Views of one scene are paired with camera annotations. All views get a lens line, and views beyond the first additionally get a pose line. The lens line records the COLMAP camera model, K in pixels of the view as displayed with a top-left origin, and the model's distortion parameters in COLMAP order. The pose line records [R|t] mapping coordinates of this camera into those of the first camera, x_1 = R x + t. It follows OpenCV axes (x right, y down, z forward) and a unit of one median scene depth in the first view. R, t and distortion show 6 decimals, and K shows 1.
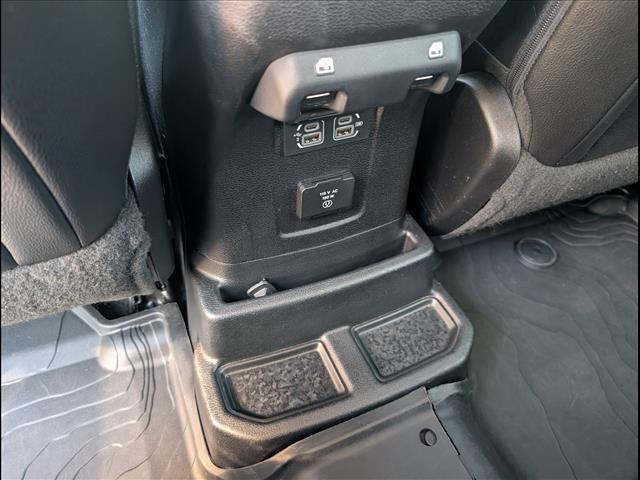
lens RADIAL K [[457.0, 0, 320.0], [0, 457.0, 240.0], [0, 0, 1]] dist [-0.002016, 0.002832]
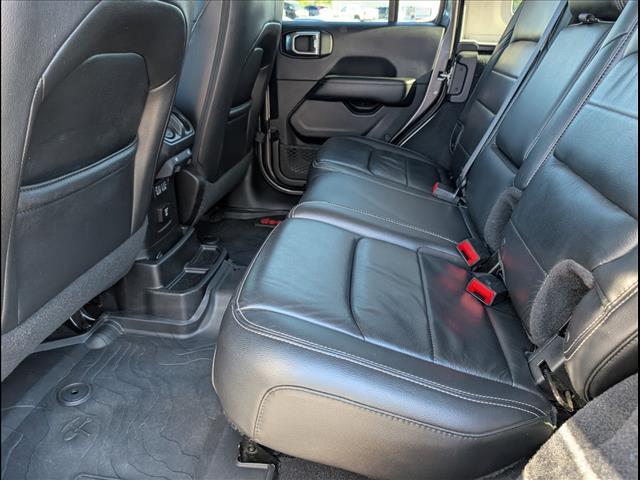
lens RADIAL K [[457.0, 0, 320.0], [0, 457.0, 240.0], [0, 0, 1]] dist [-0.002016, 0.002832]
pose [[0.497972, -0.358370, 0.789680, -1.549828], [0.603602, 0.797062, -0.018912, 0.582263], [-0.622646, 0.486070, 0.613227, -1.097546]]
